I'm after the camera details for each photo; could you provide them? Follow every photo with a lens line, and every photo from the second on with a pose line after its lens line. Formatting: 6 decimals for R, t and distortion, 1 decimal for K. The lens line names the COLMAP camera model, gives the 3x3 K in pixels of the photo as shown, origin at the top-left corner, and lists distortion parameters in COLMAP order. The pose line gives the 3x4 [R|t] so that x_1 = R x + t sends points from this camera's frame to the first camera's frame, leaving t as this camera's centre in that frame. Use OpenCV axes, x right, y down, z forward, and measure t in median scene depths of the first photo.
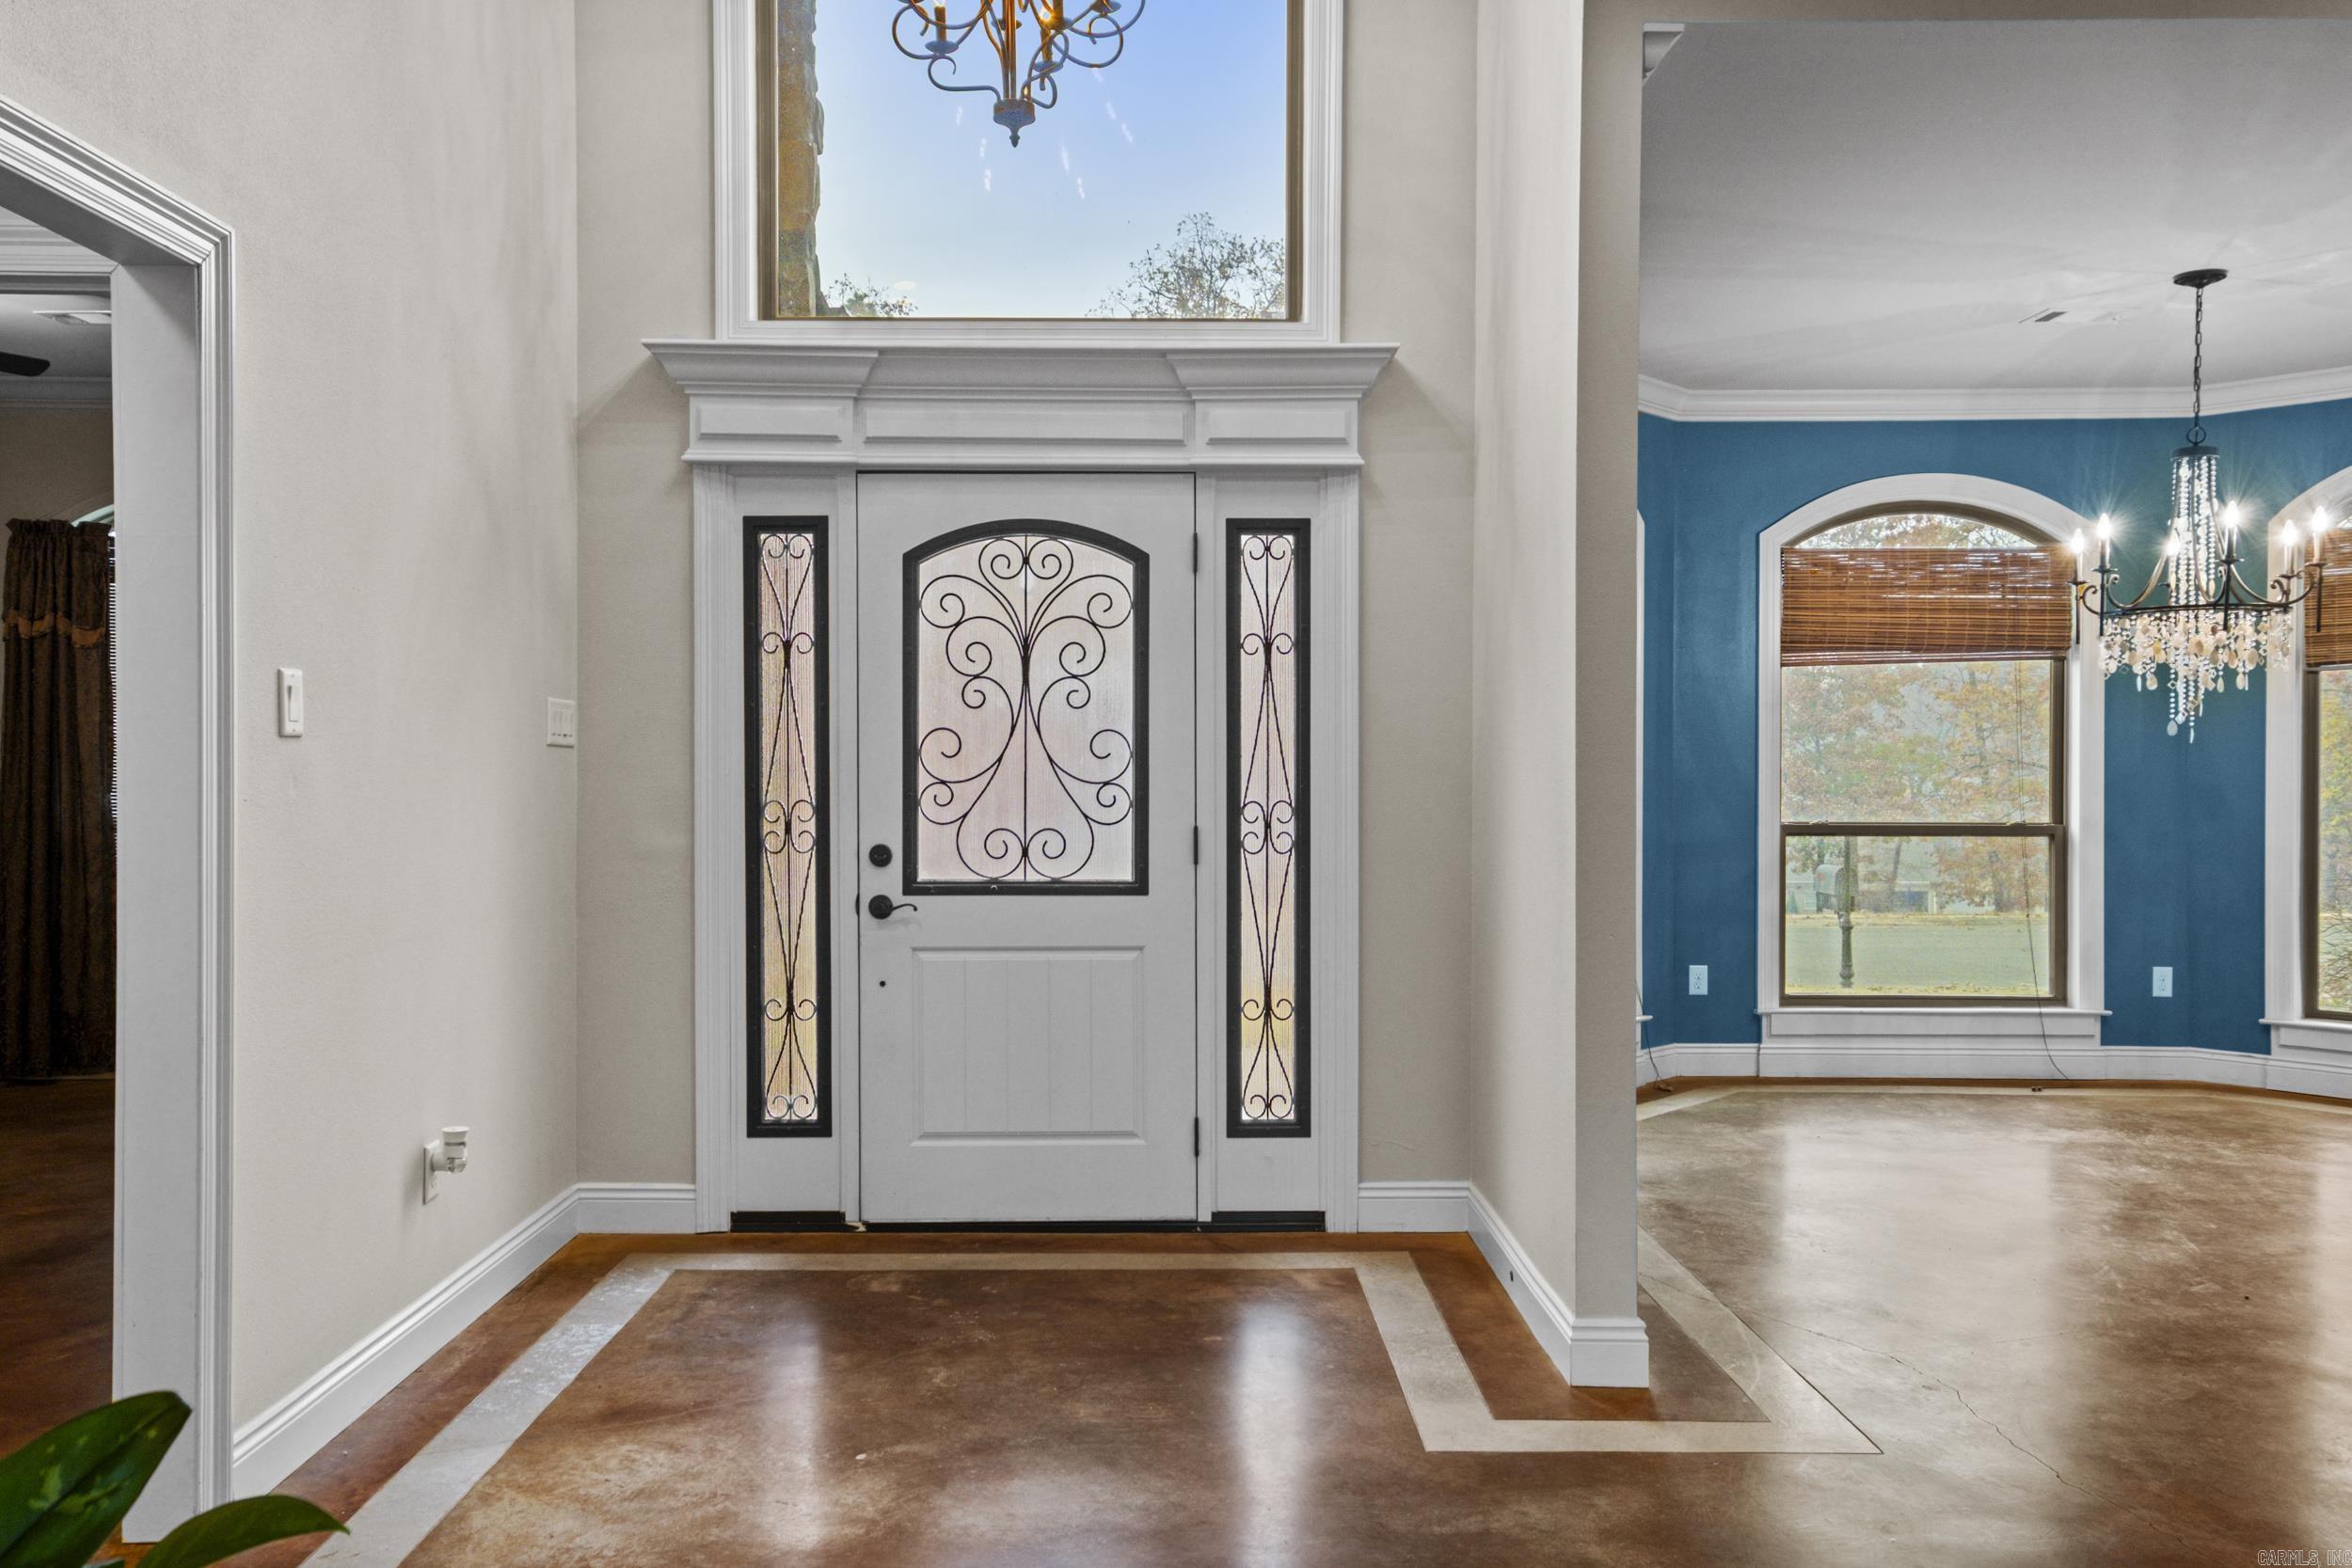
lens RADIAL K [[1830.2, 0, 1176.0], [0, 1830.2, 784.0], [0, 0, 1]] dist [0.082919, 0.000307]
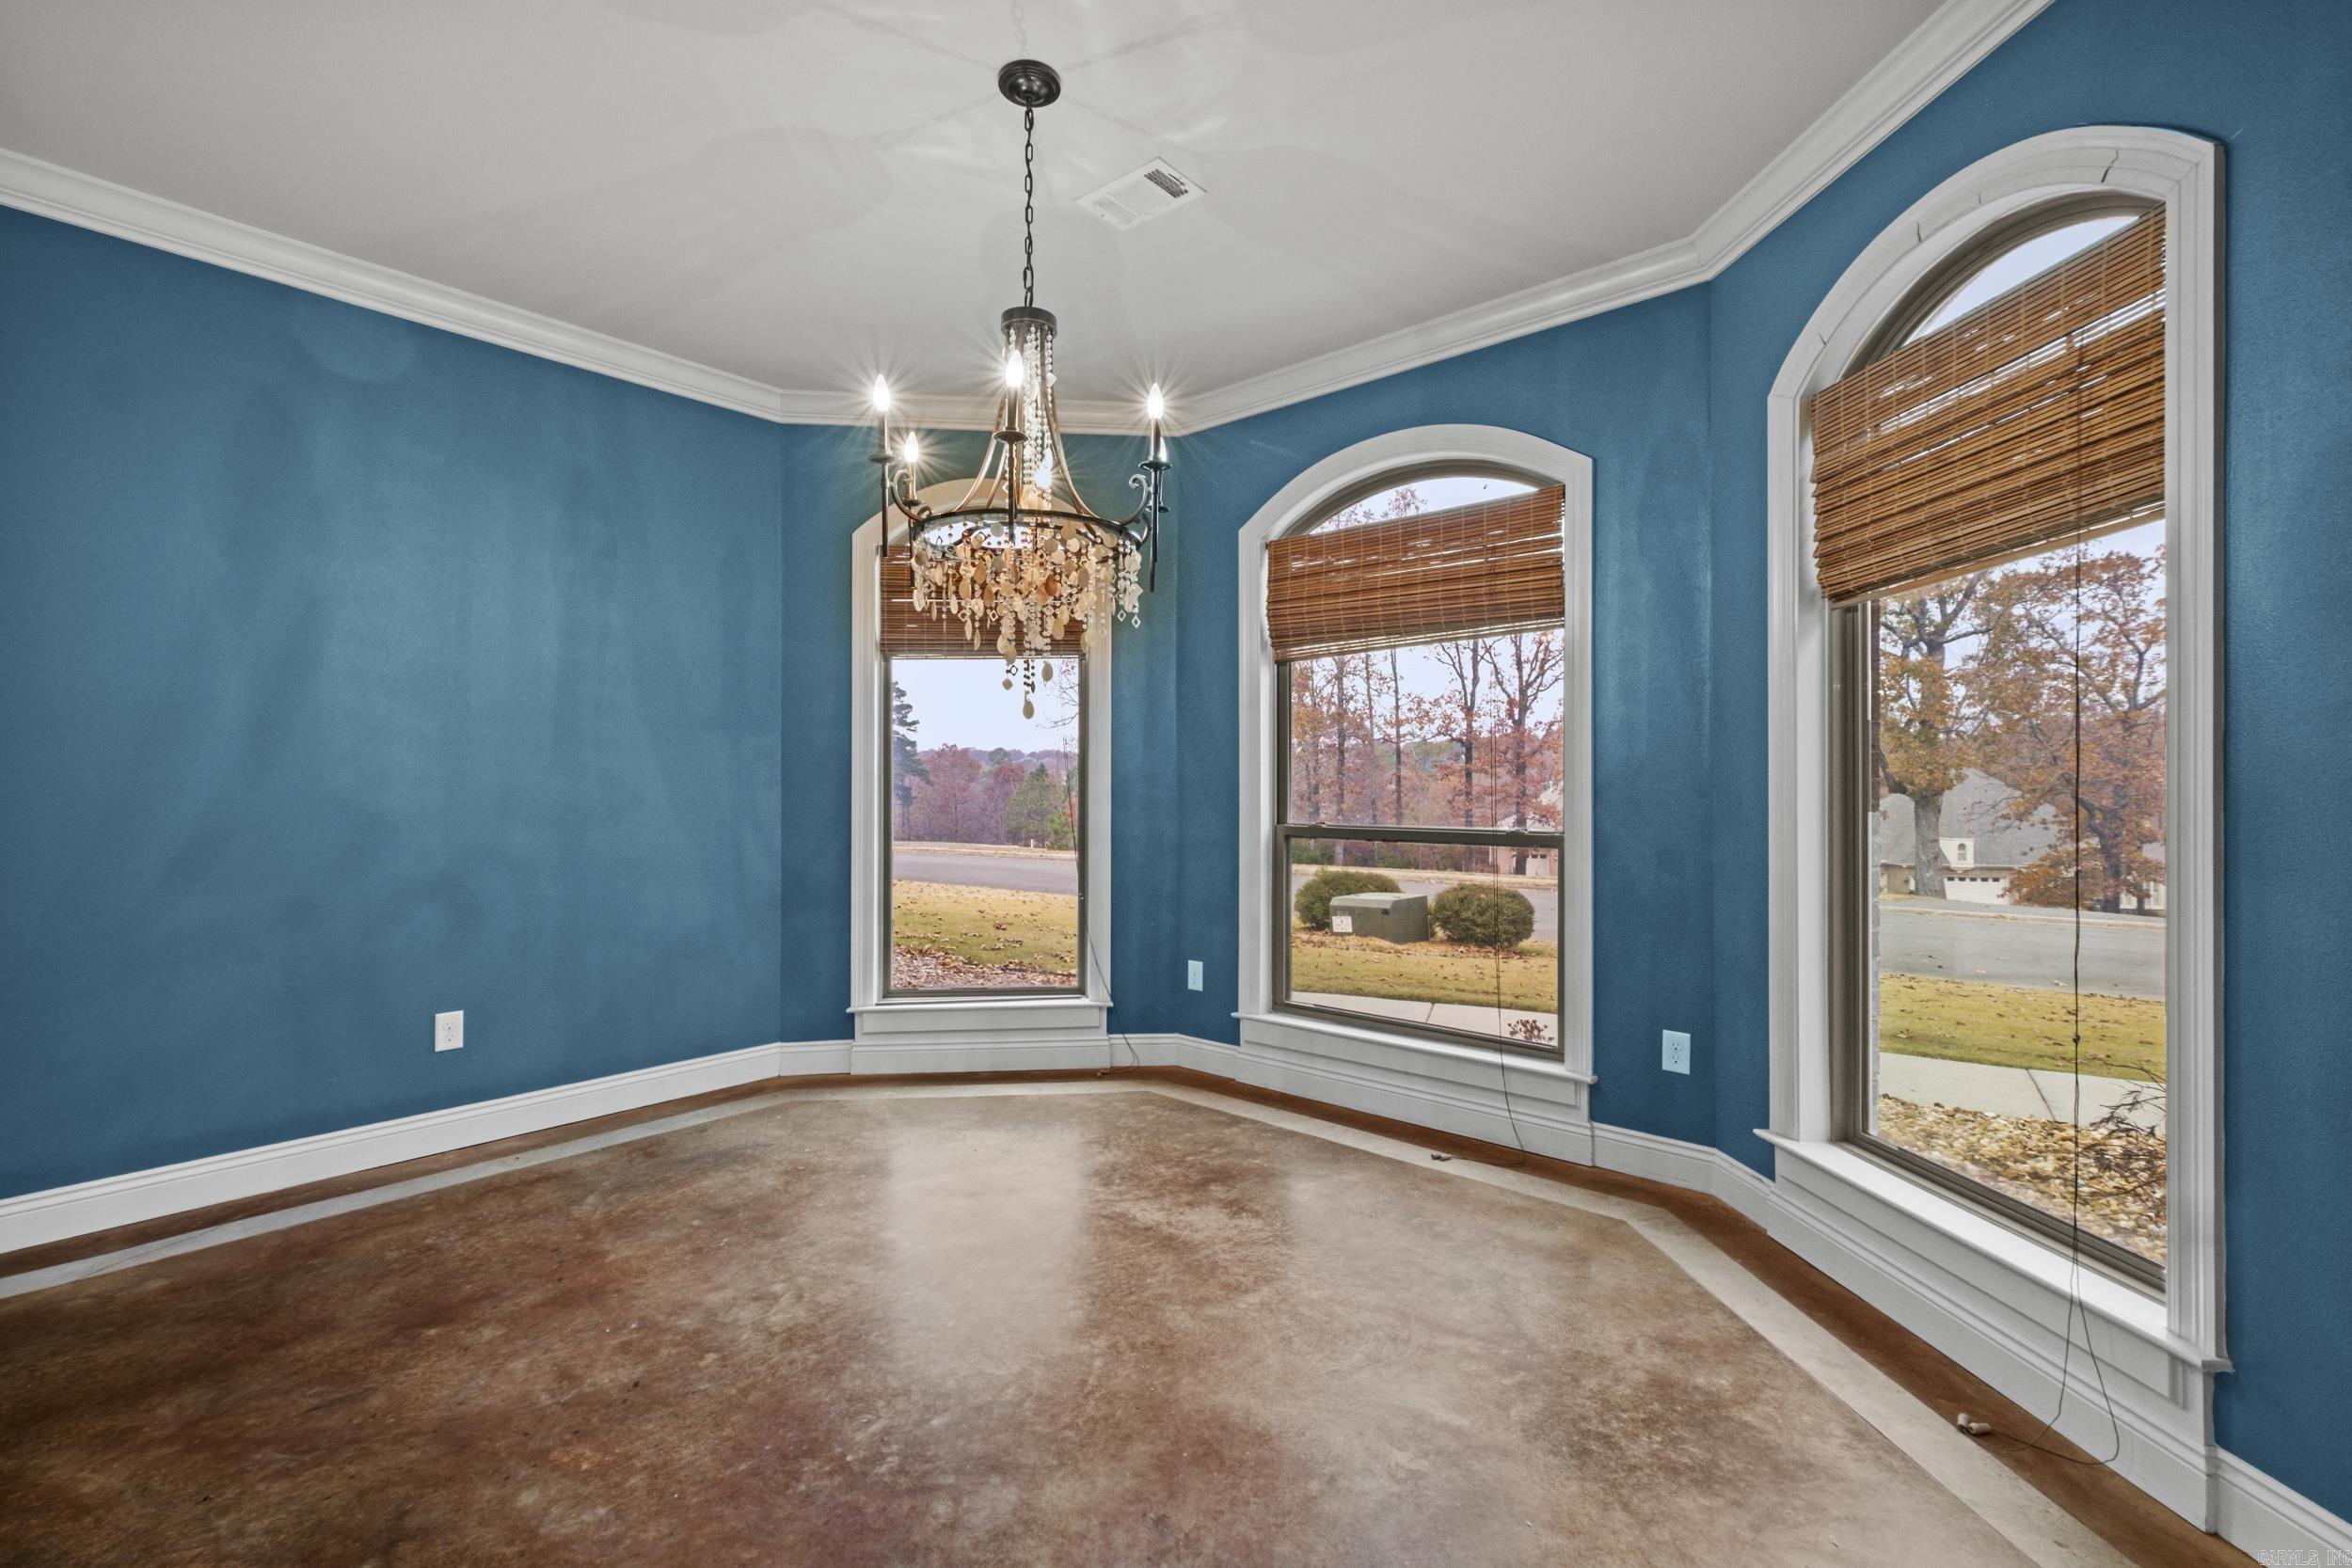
lens RADIAL K [[1041.8, 0, 1156.8], [0, 1041.8, 779.1], [0, 0, 1]] dist [0.007645, 0.000113]
pose [[0.736591, -0.003215, -0.676331, 0.656487], [-0.006609, 0.999907, -0.011951, 0.004266], [0.676306, 0.013273, 0.736501, 0.558091]]
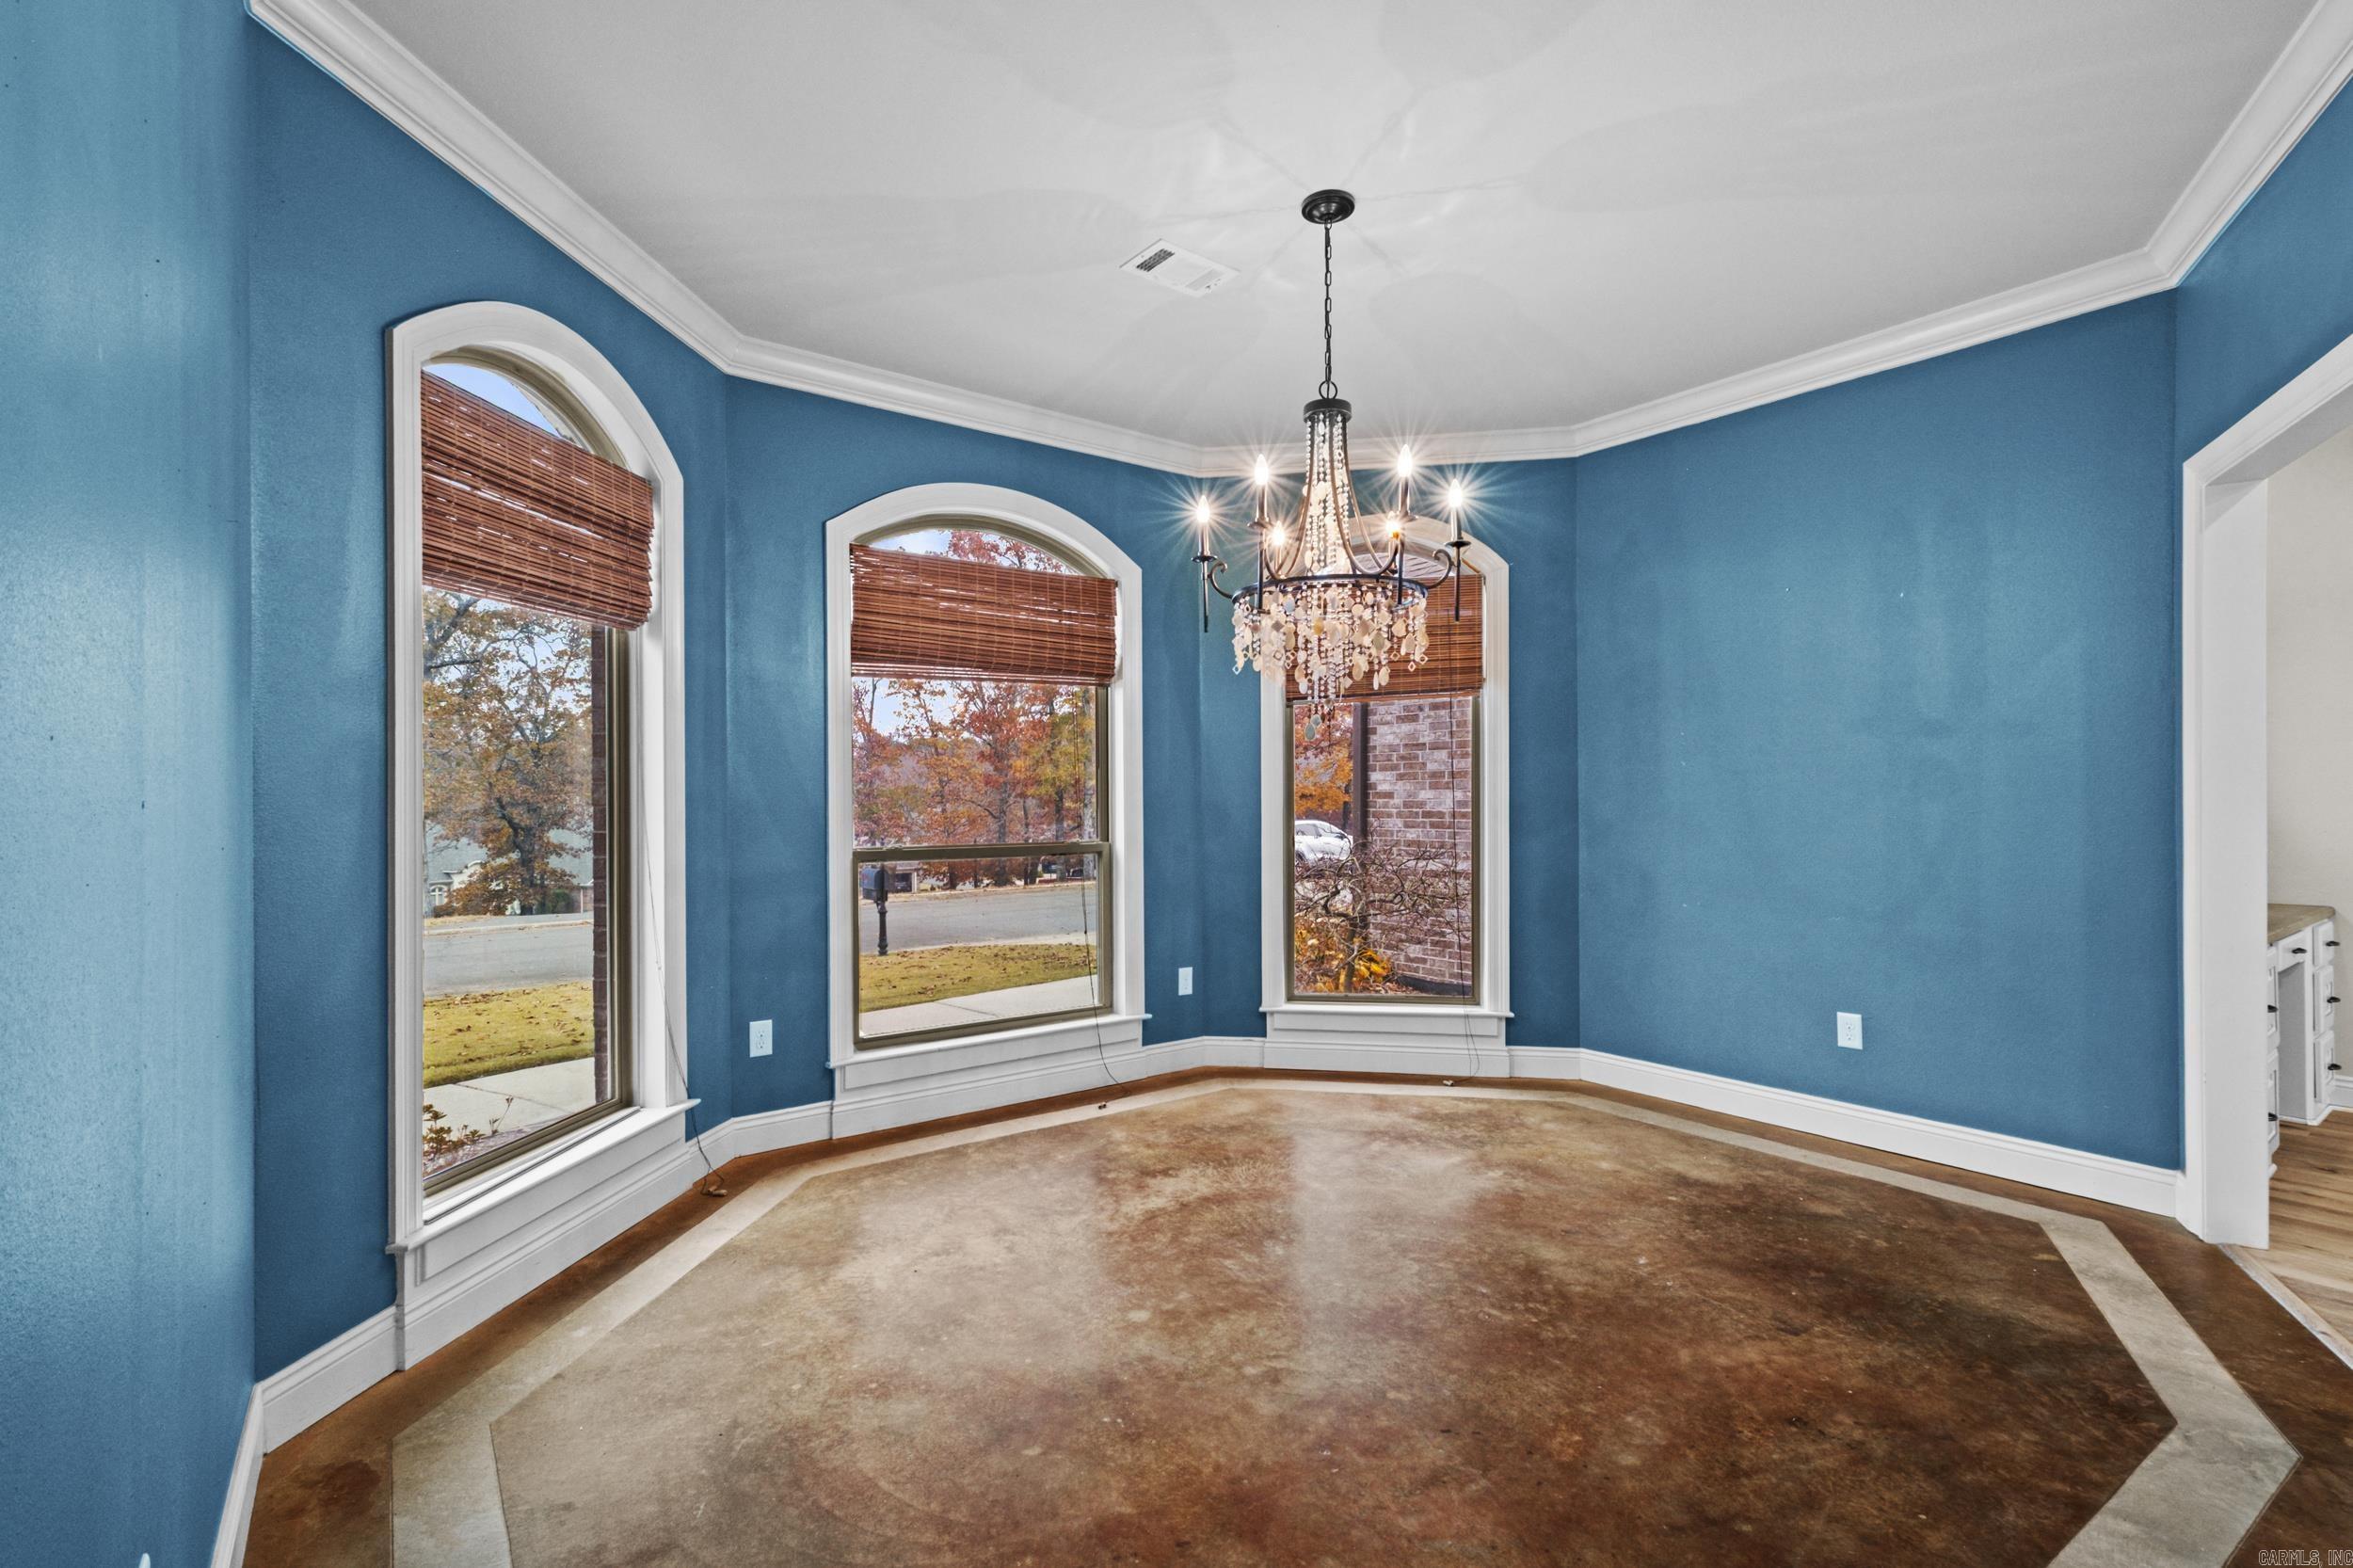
lens RADIAL K [[1066.3, 0, 1176.3], [0, 1066.3, 806.8], [0, 0, 1]] dist [0.001500, 0.000207]
pose [[0.807889, -0.008686, 0.589271, 0.149559], [0.012345, 0.999921, -0.002186, 0.003202], [-0.589206, 0.009041, 0.807933, 0.490637]]
